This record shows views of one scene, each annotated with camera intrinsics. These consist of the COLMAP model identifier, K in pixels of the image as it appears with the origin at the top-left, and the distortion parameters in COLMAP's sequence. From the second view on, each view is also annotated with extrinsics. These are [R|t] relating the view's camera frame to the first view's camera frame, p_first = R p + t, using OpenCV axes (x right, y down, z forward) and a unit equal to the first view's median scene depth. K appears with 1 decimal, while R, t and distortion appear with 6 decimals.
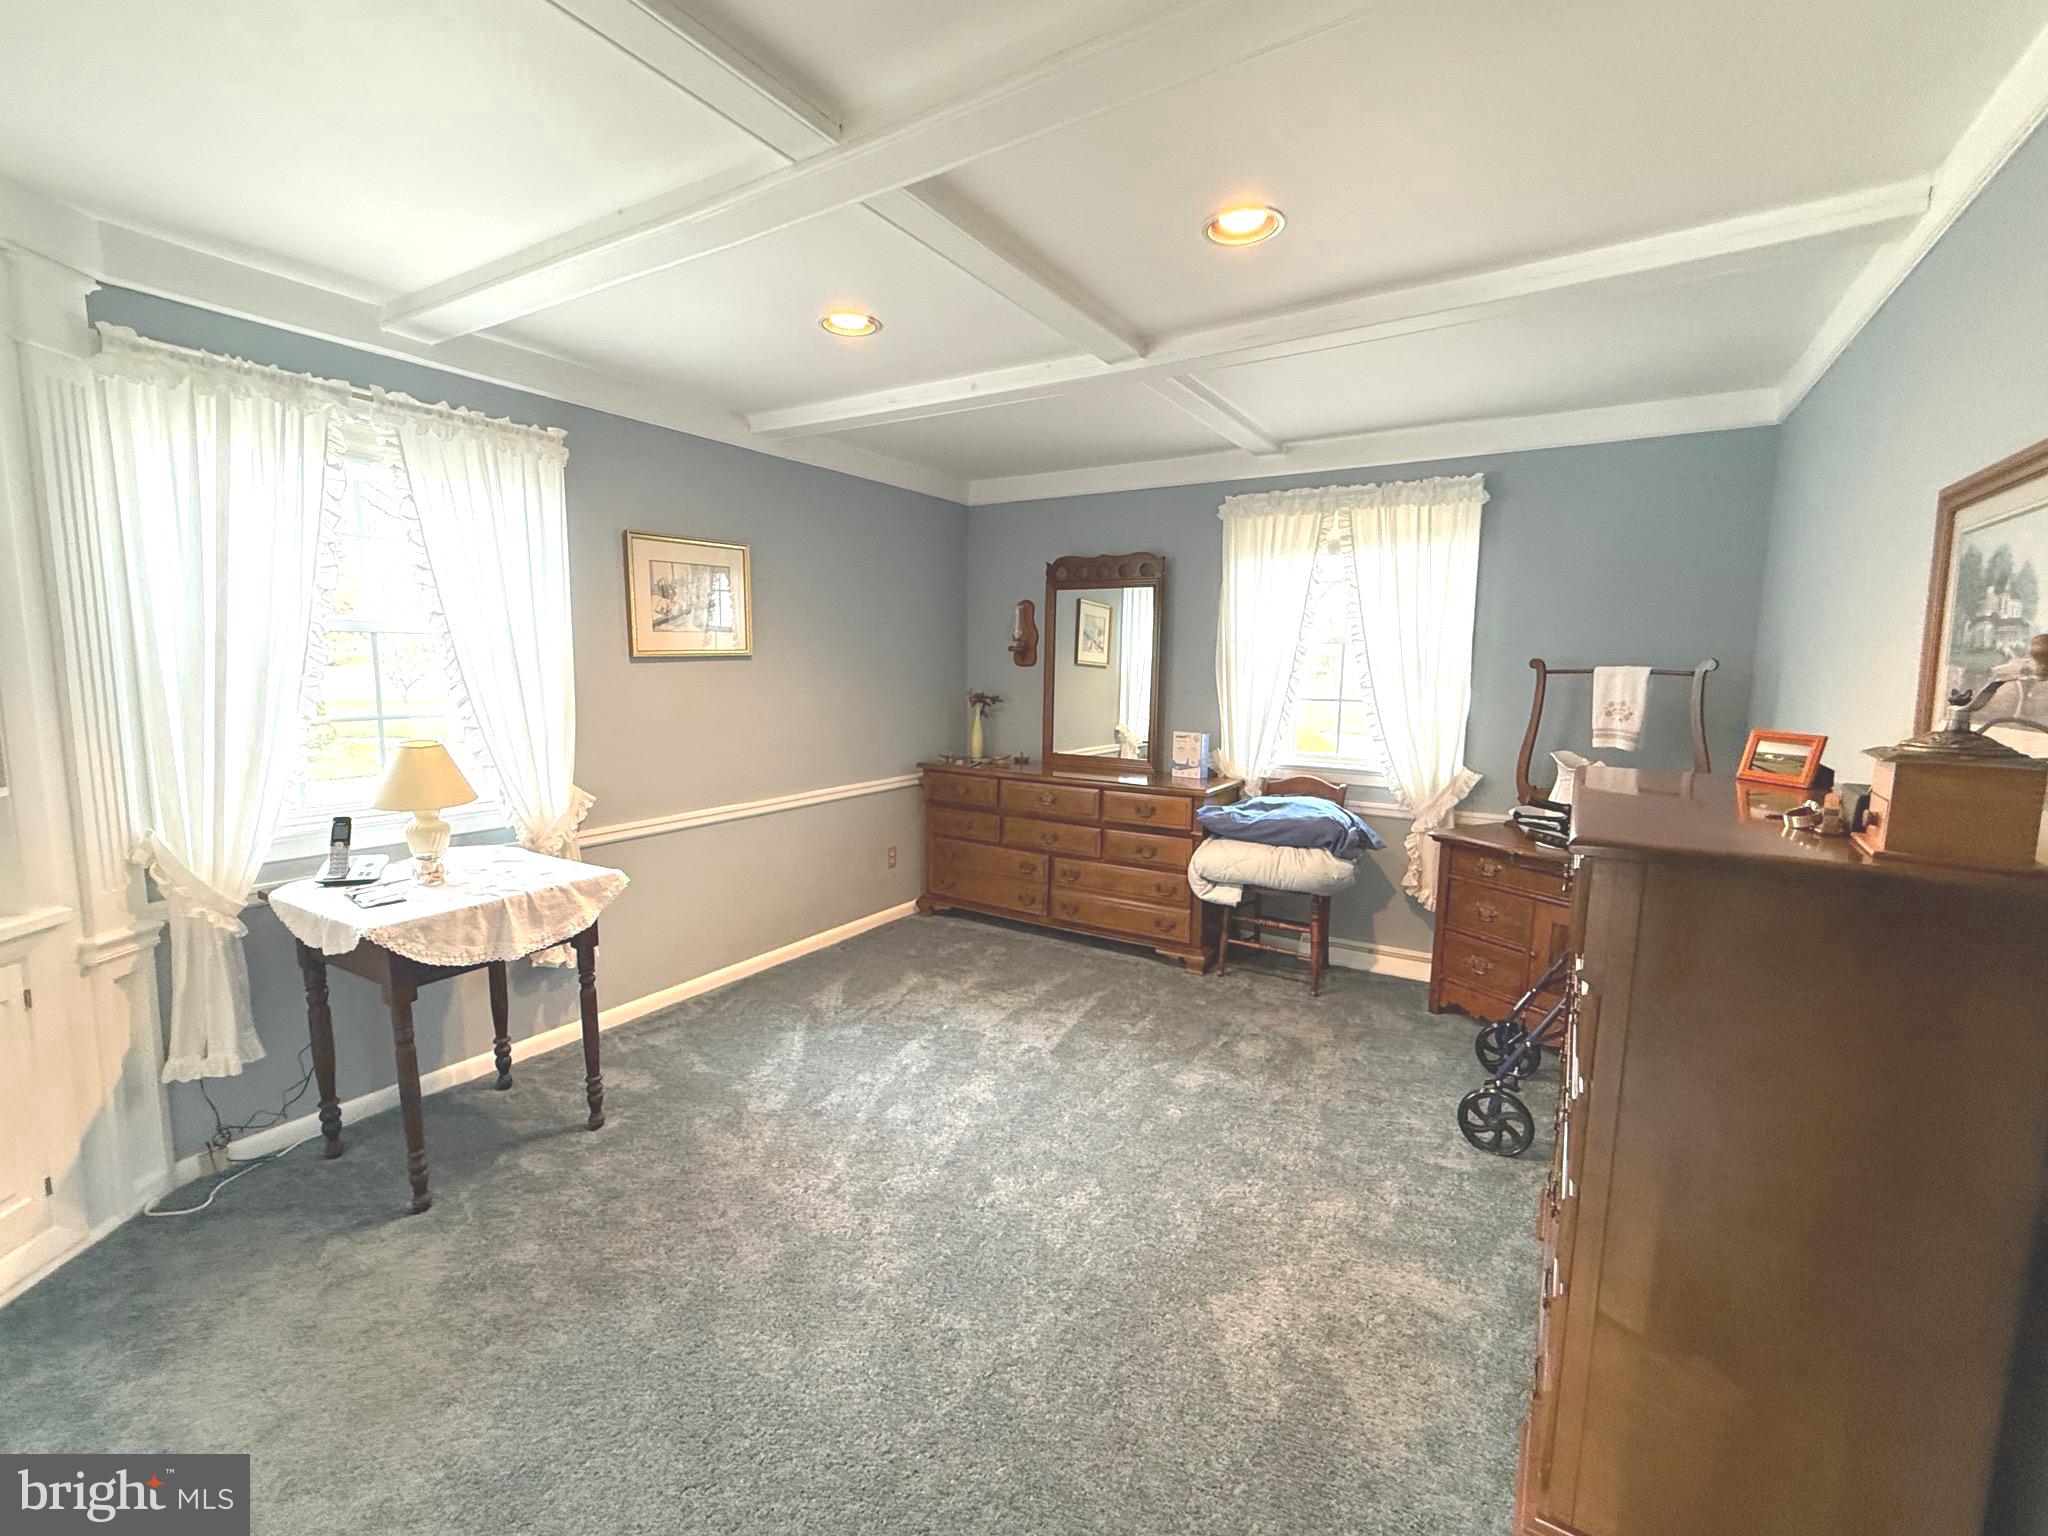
lens RADIAL K [[886.8, 0, 1018.3], [0, 886.8, 767.2], [0, 0, 1]] dist [-0.000503, -0.000739]
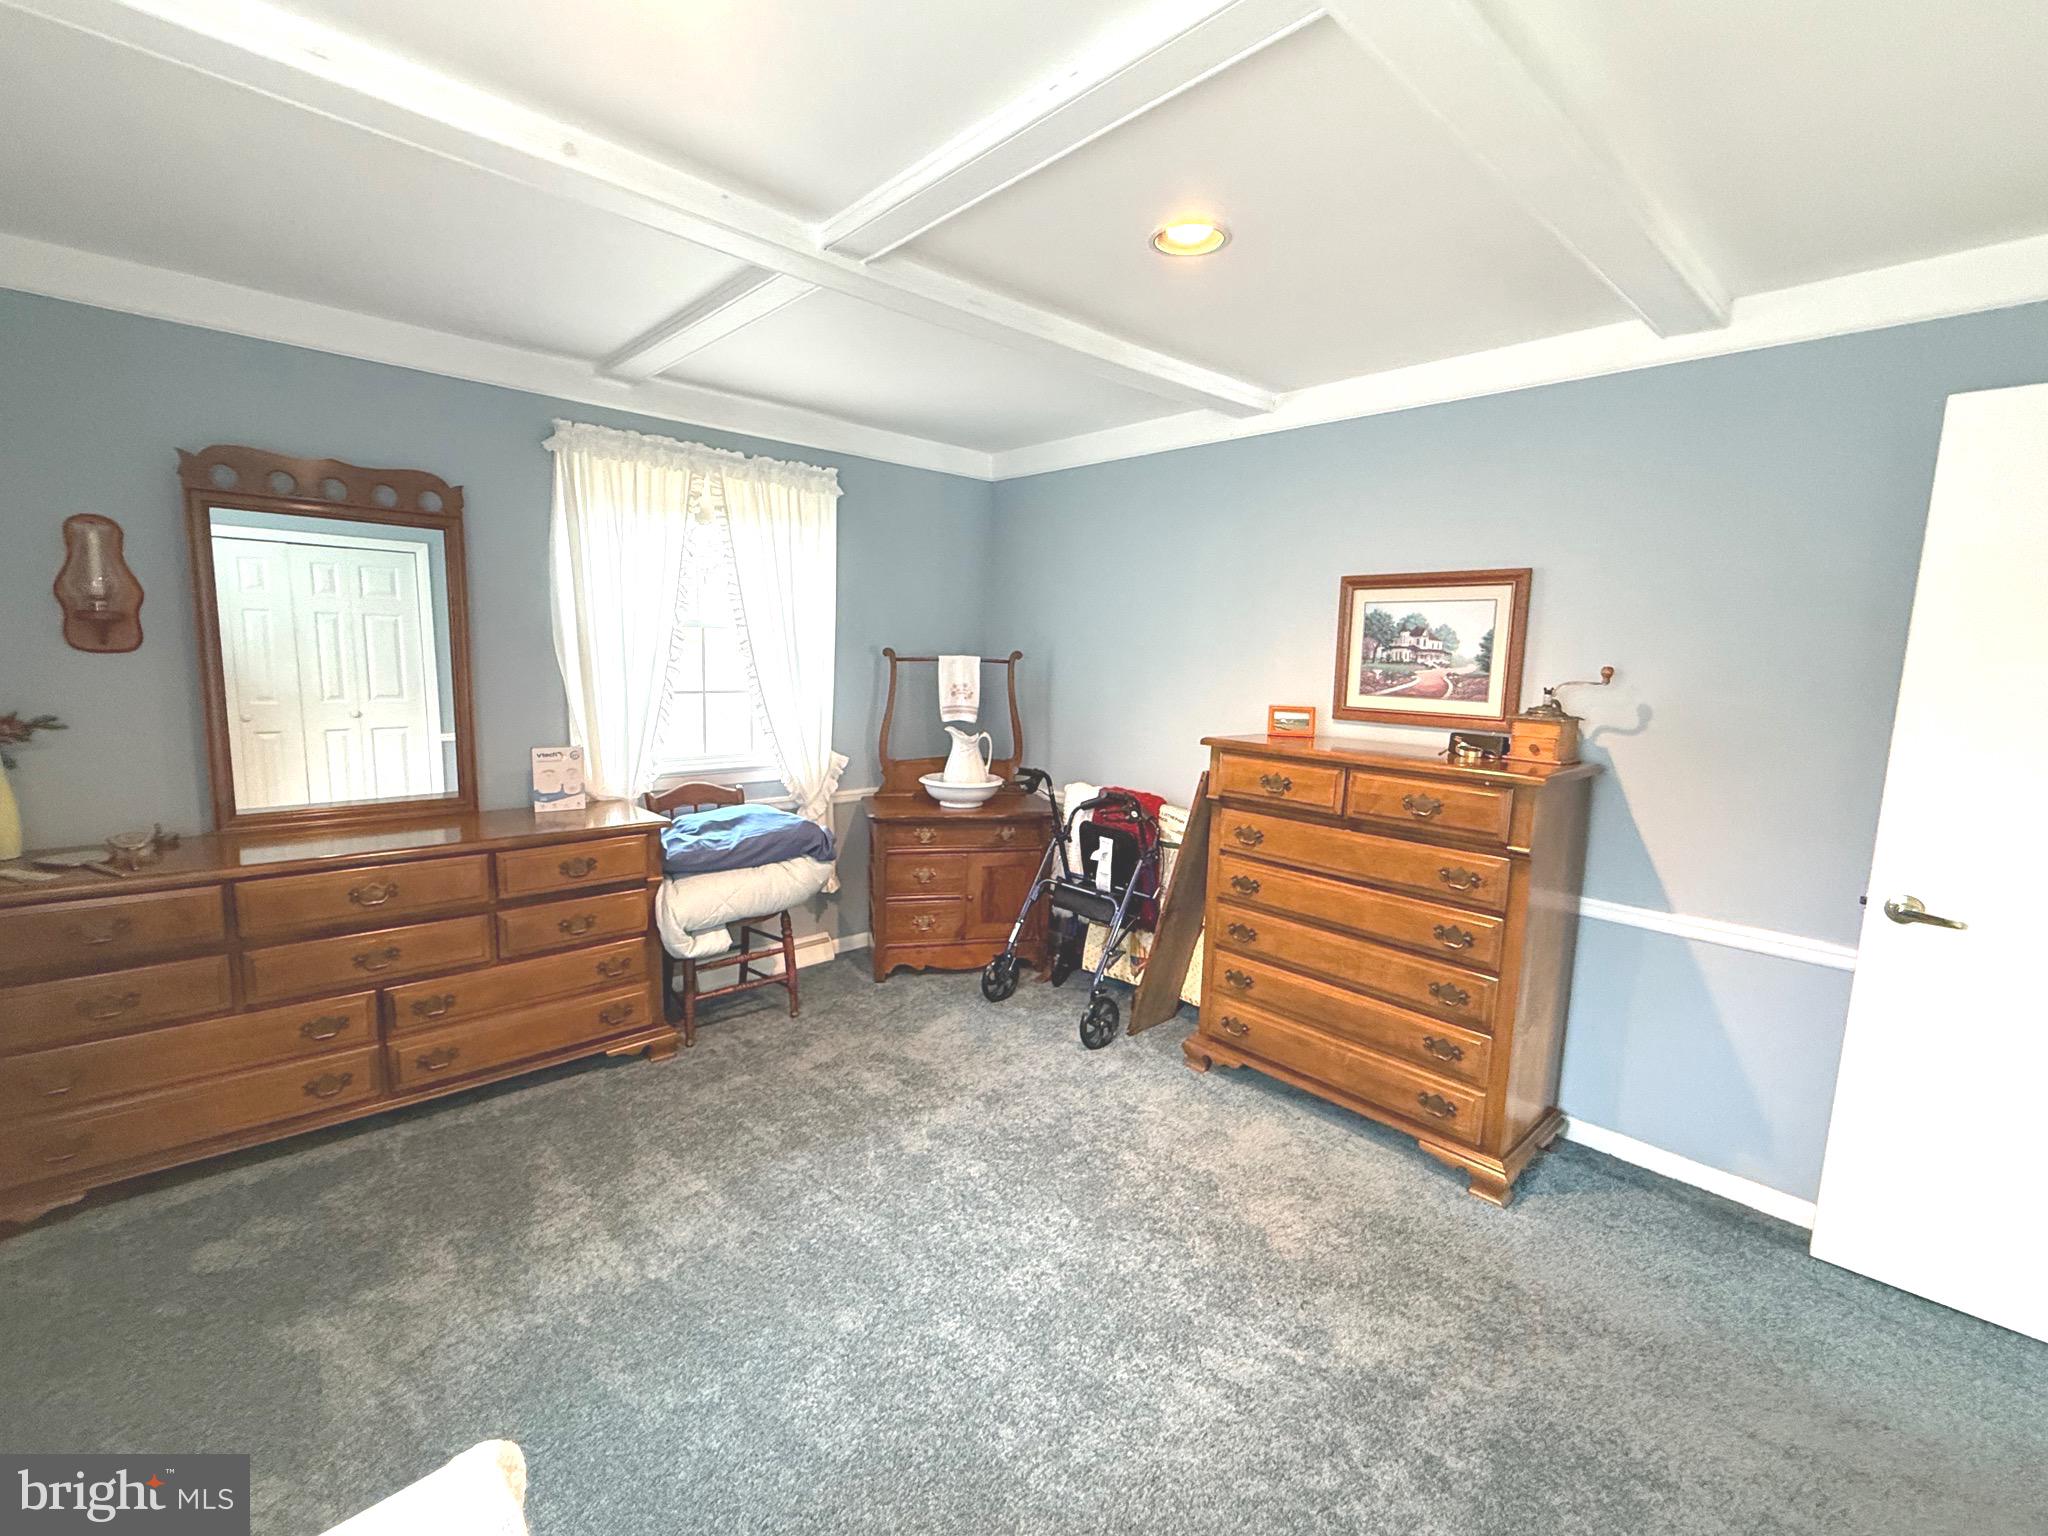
lens RADIAL K [[881.9, 0, 1036.9], [0, 881.9, 764.7], [0, 0, 1]] dist [0.002009, 0.000397]
pose [[0.250066, -0.131497, 0.959258, -0.476022], [0.090497, 0.989572, 0.112062, -0.084968], [-0.963990, 0.058787, 0.259359, 0.540175]]
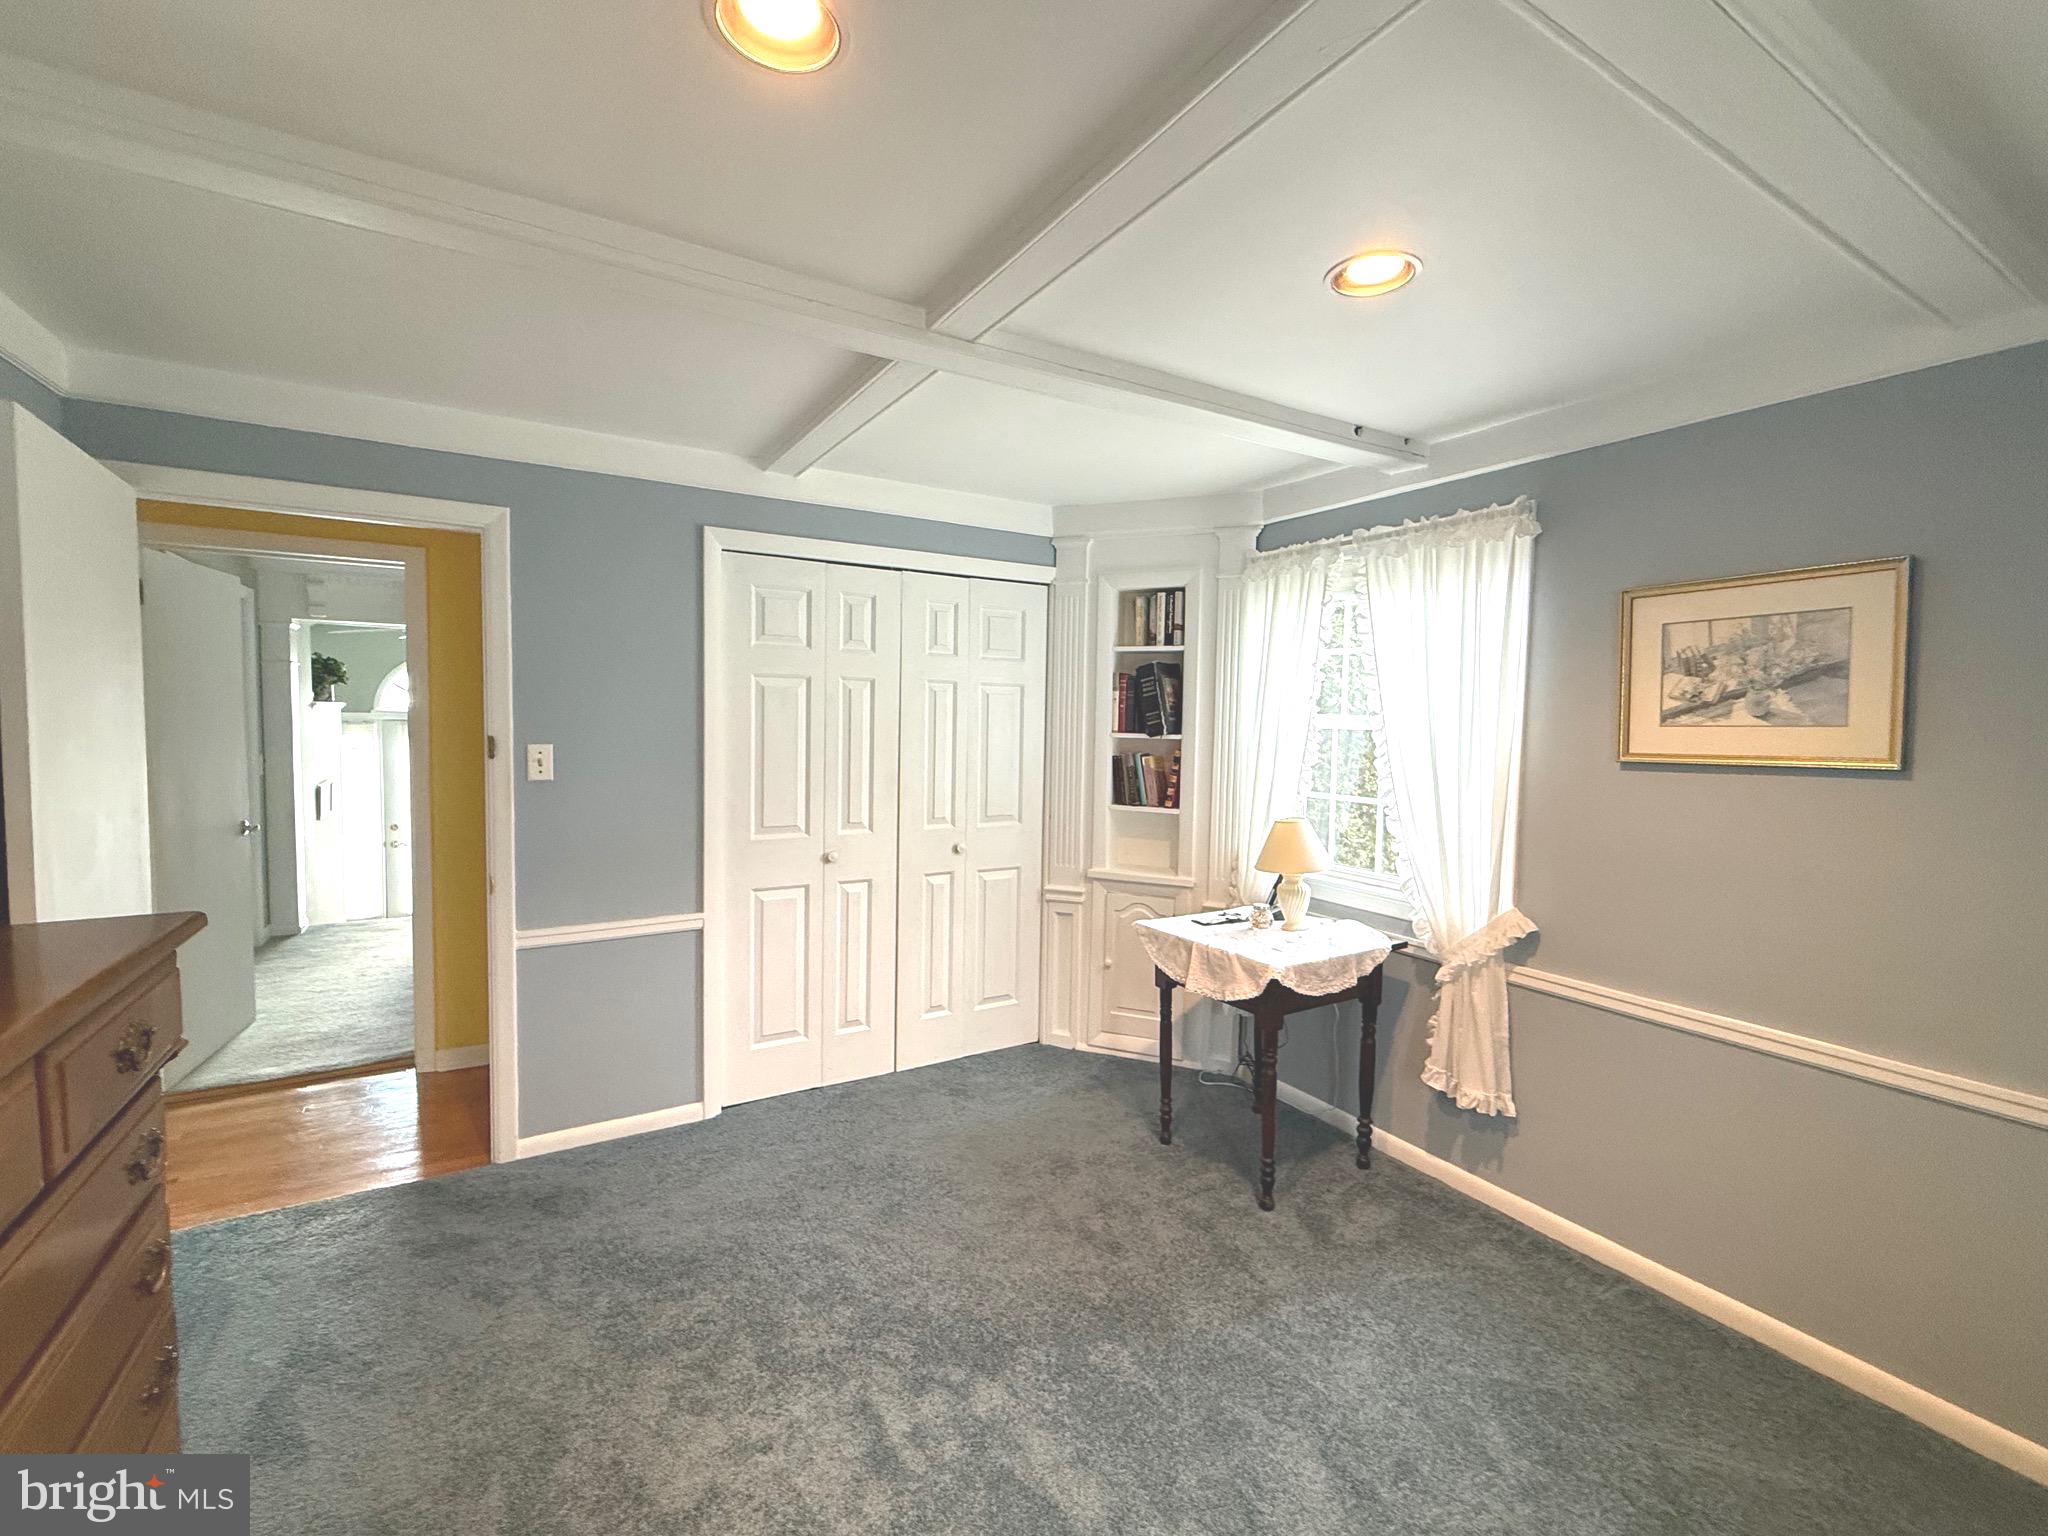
lens RADIAL K [[886.8, 0, 1018.3], [0, 886.8, 767.2], [0, 0, 1]] dist [-0.000503, -0.000739]
pose [[-0.454233, 0.031935, -0.890311, 0.409182], [-0.129838, 0.986314, 0.101621, -0.122129], [0.881371, 0.161756, -0.443870, 0.837311]]
